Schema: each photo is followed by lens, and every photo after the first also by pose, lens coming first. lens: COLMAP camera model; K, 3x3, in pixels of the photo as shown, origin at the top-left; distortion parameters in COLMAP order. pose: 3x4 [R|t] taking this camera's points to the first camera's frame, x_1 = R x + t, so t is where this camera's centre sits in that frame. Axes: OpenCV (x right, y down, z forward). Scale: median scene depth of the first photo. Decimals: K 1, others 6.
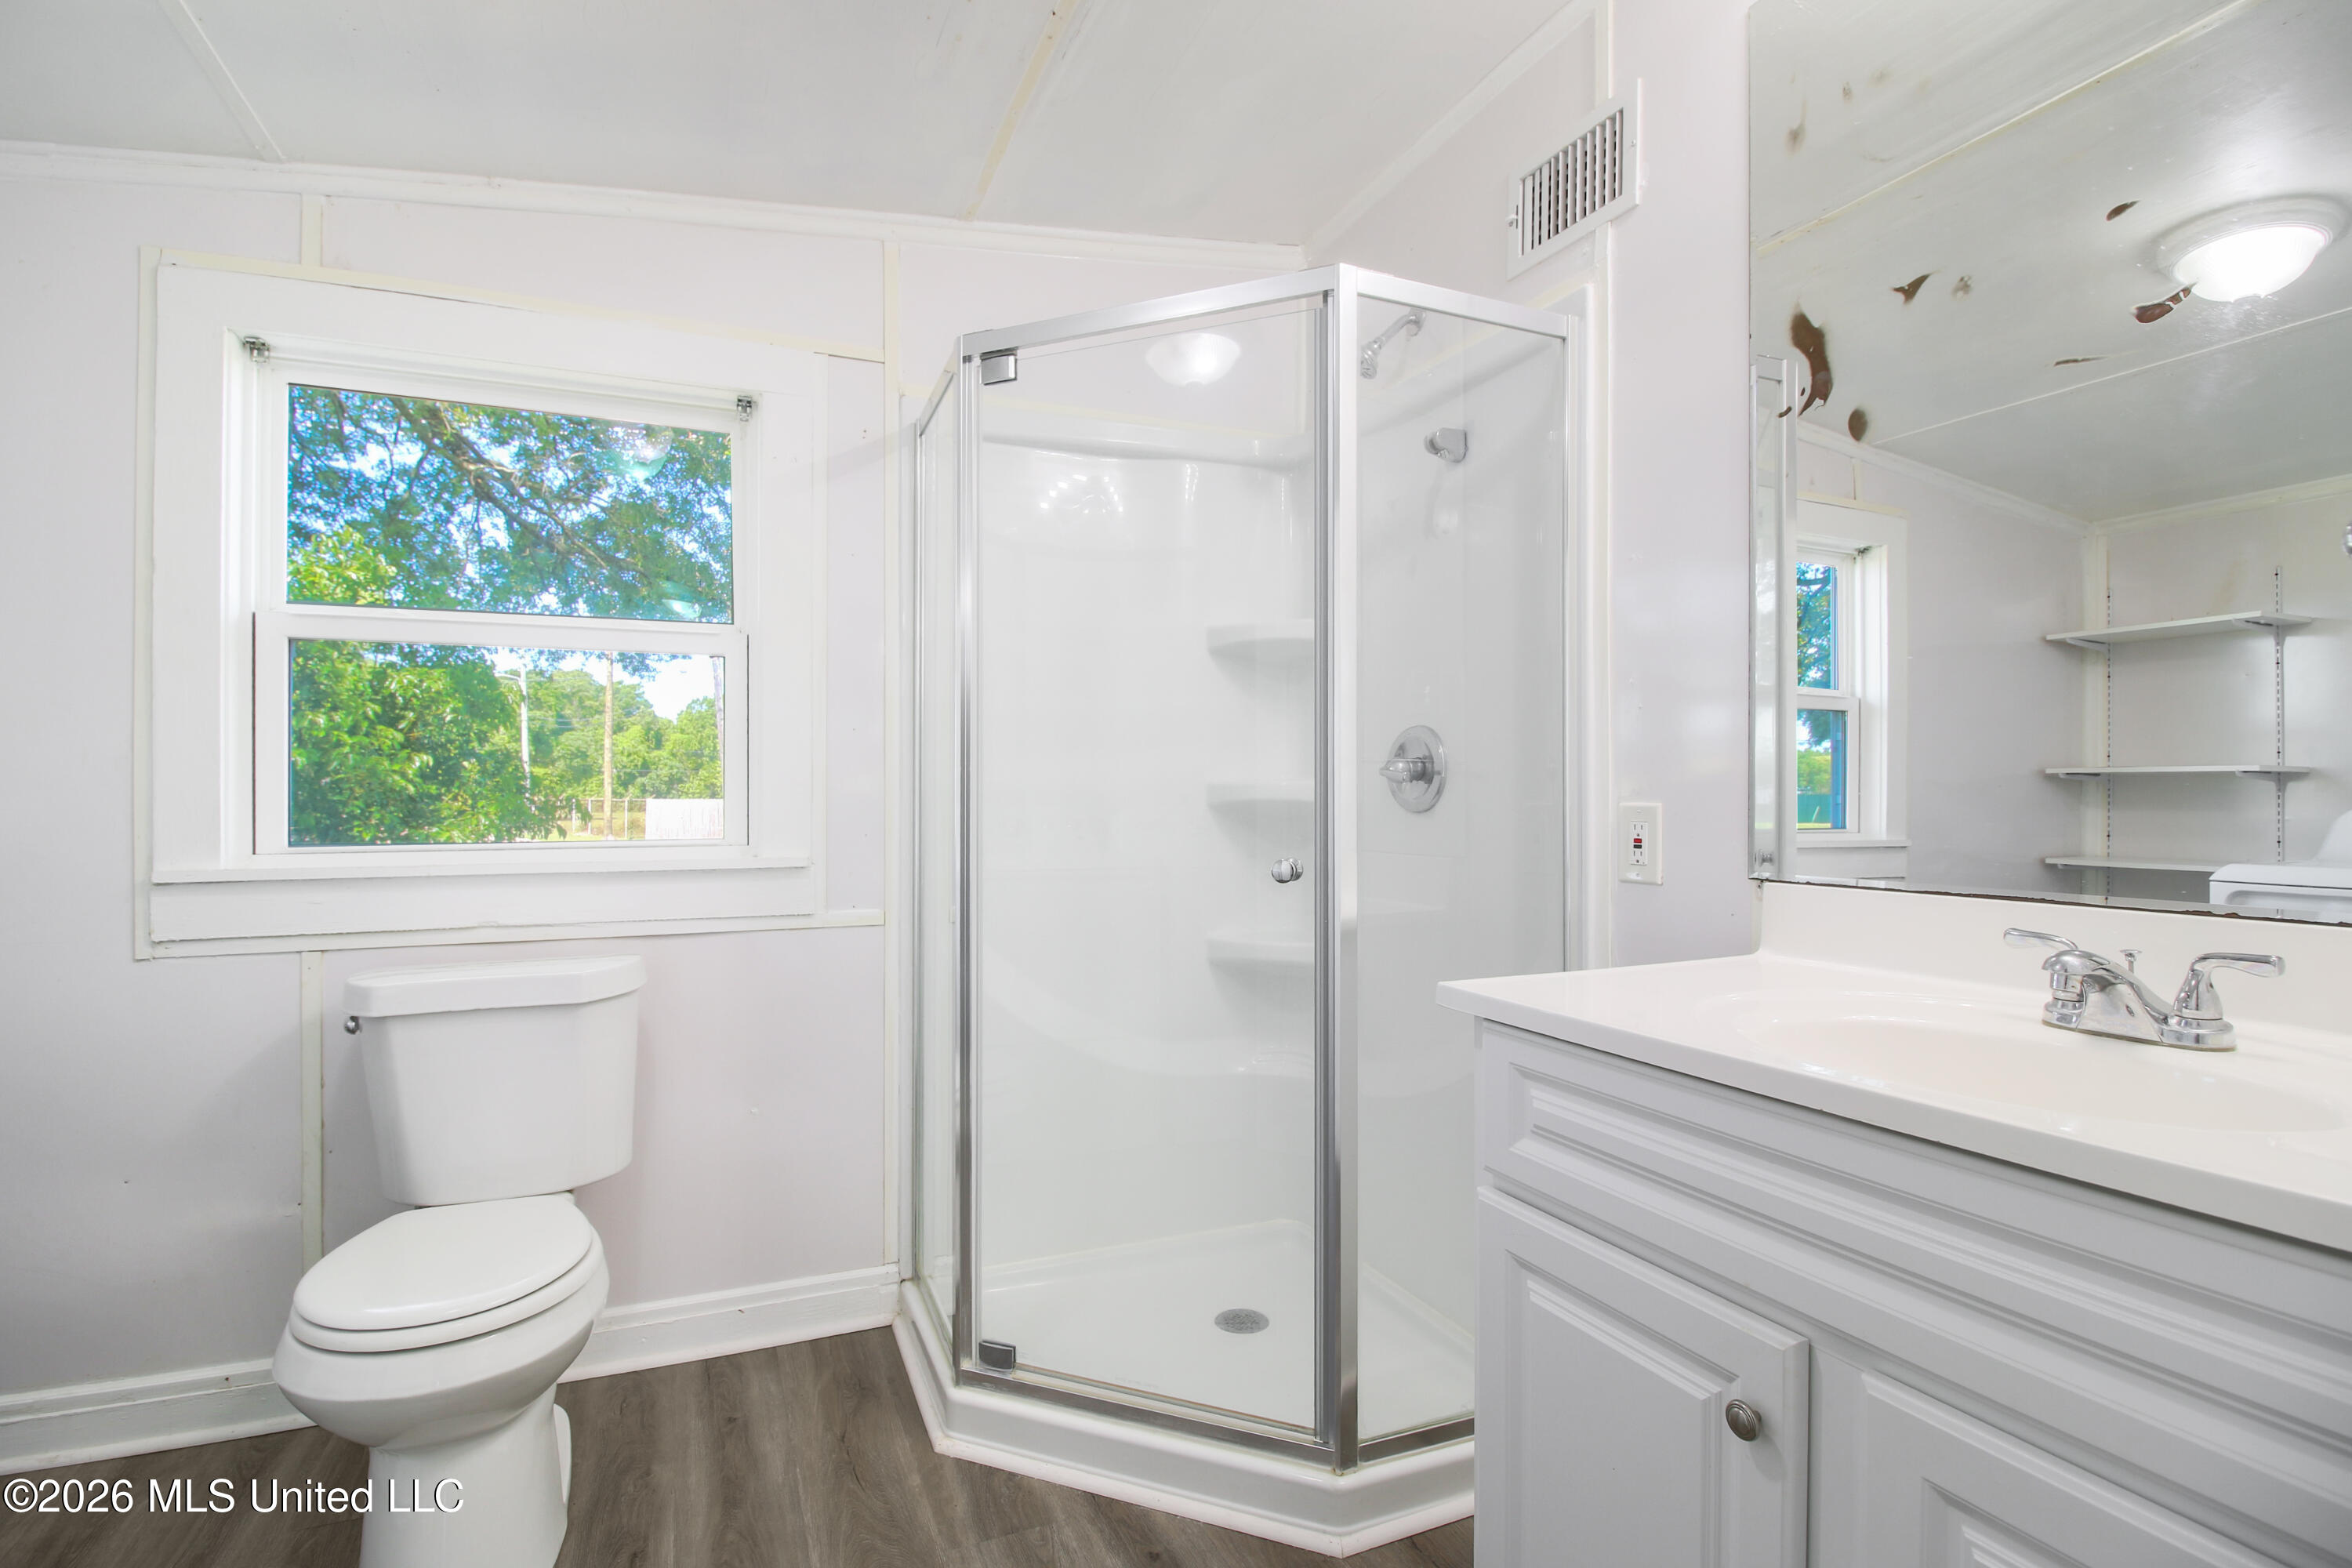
lens RADIAL K [[1090.0, 0, 1170.0], [0, 1090.0, 792.3], [0, 0, 1]] dist [-0.011389, -0.004190]
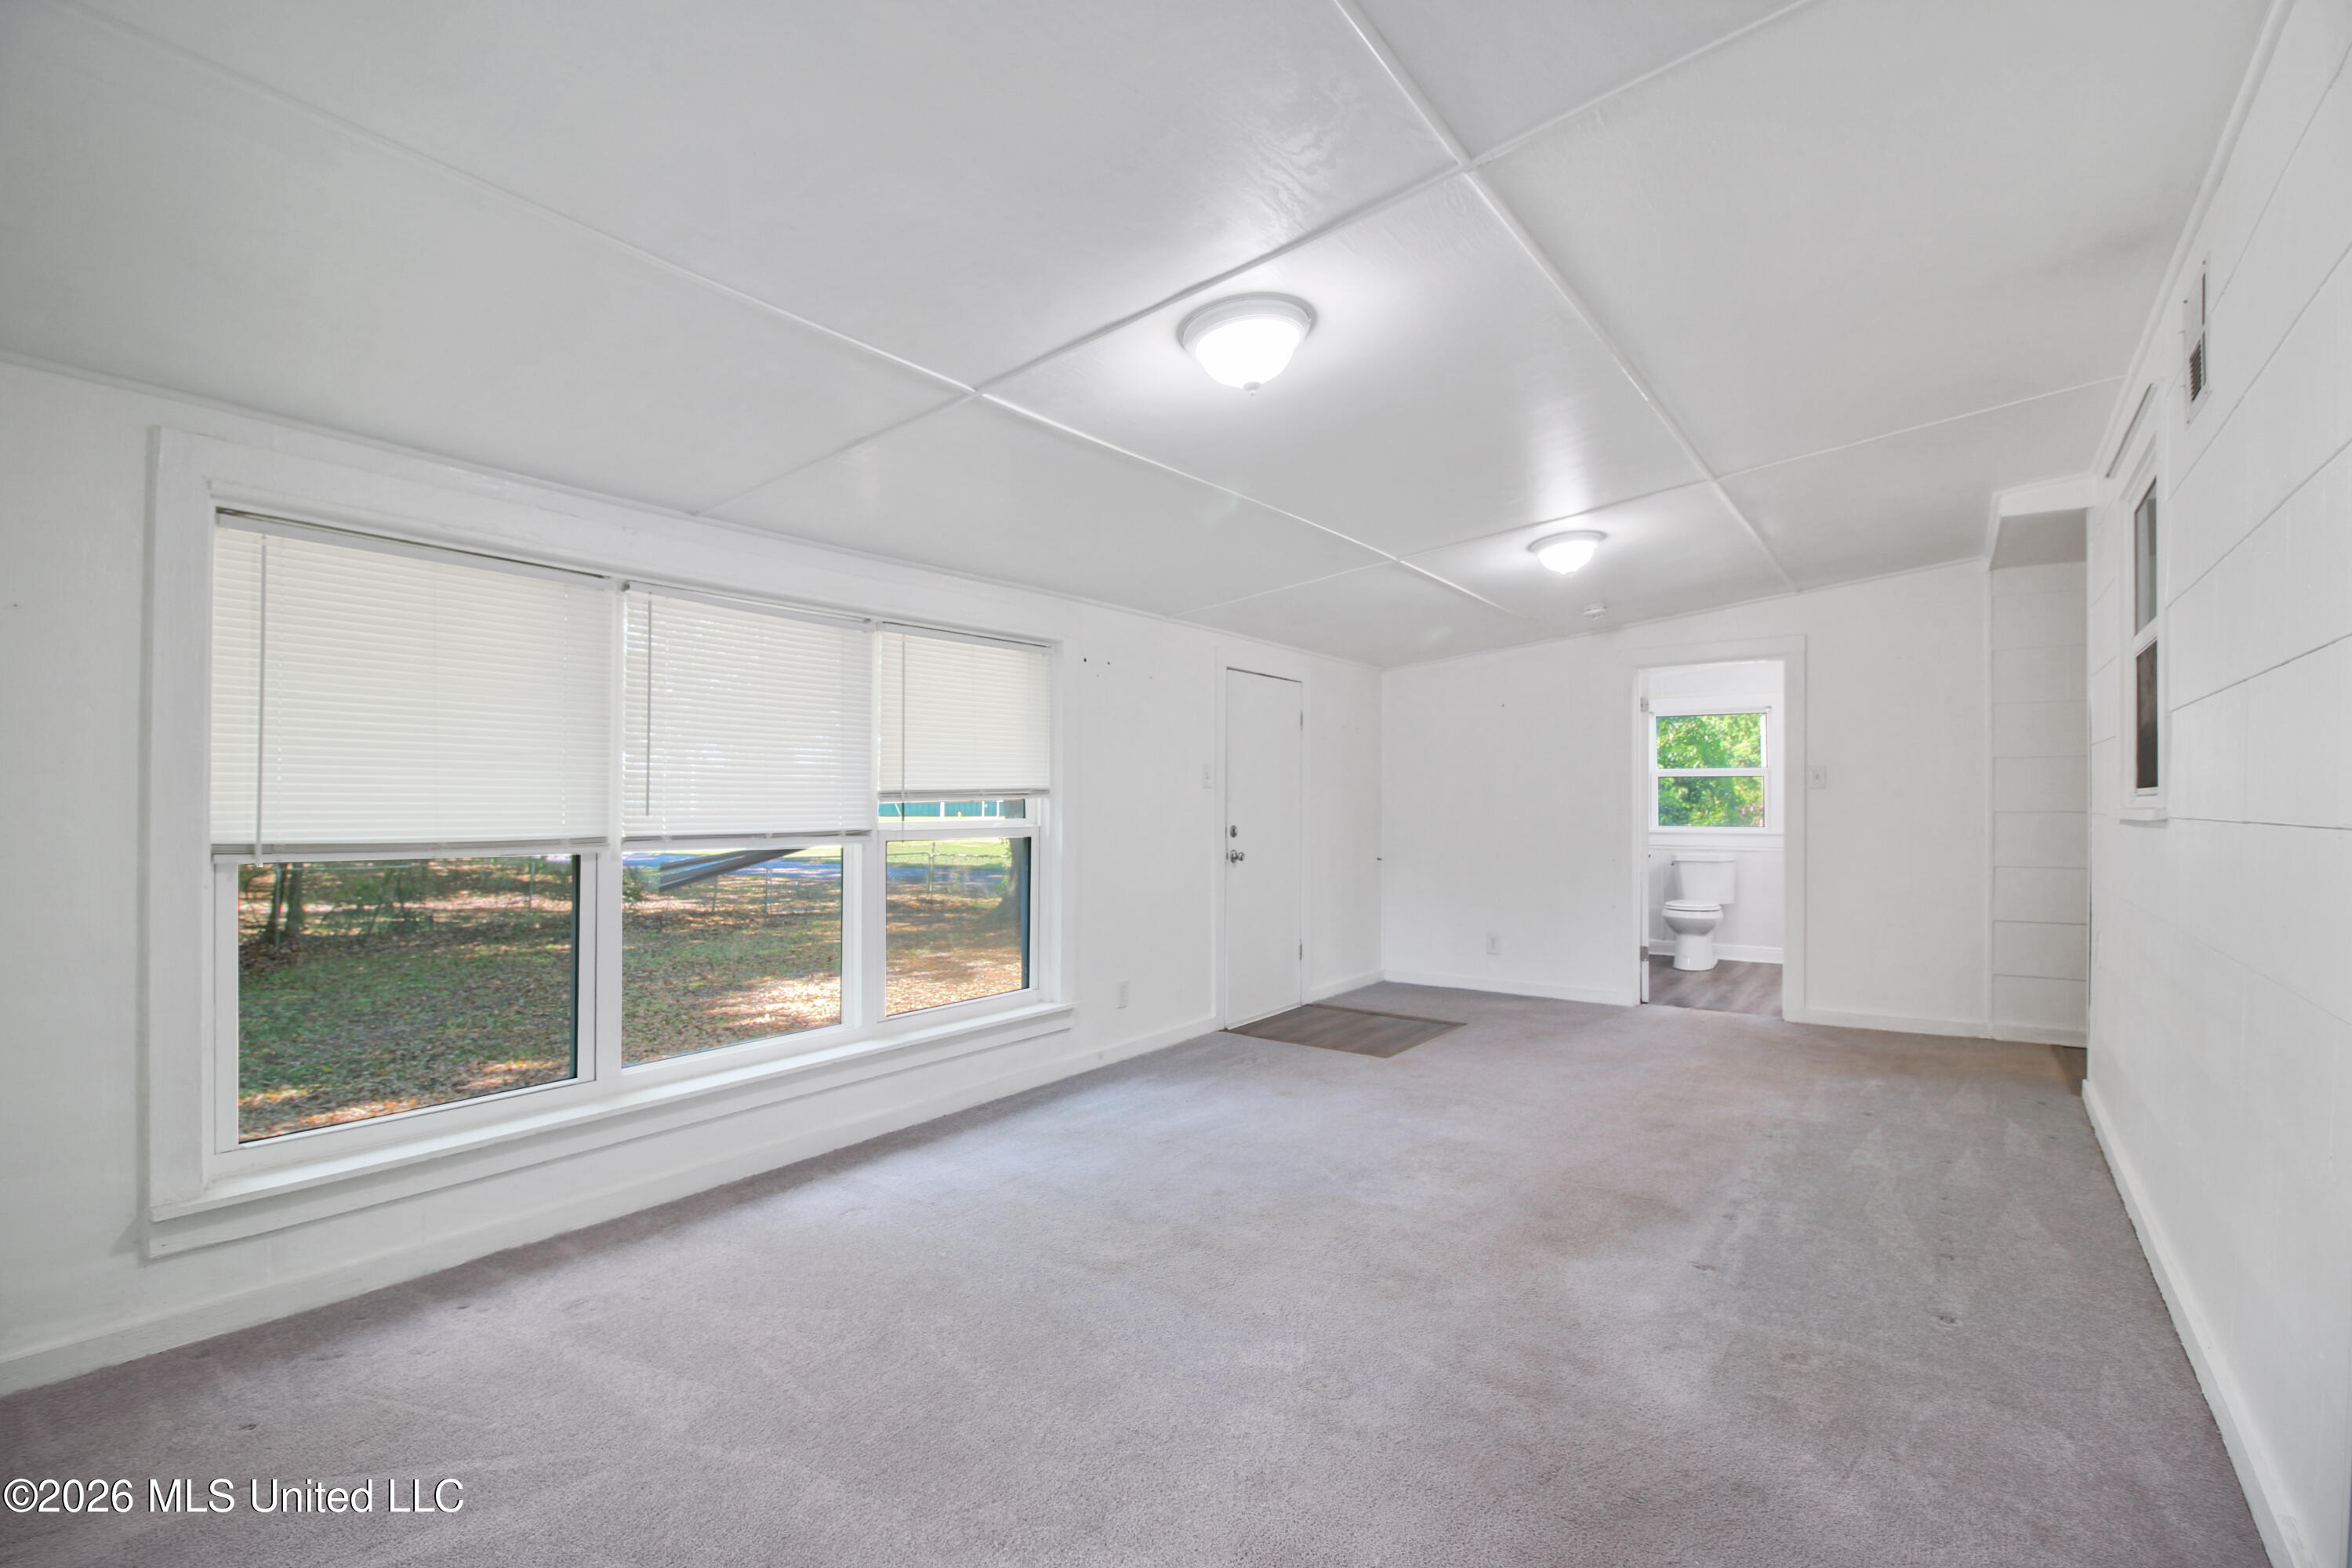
lens RADIAL K [[1090.0, 0, 1175.2], [0, 1090.0, 790.3], [0, 0, 1]] dist [-0.011389, -0.004190]
pose [[0.509082, -0.005492, -0.860700, 2.076124], [-0.002026, 0.999969, -0.007579, -0.058230], [0.860716, 0.005602, 0.509055, -3.073546]]
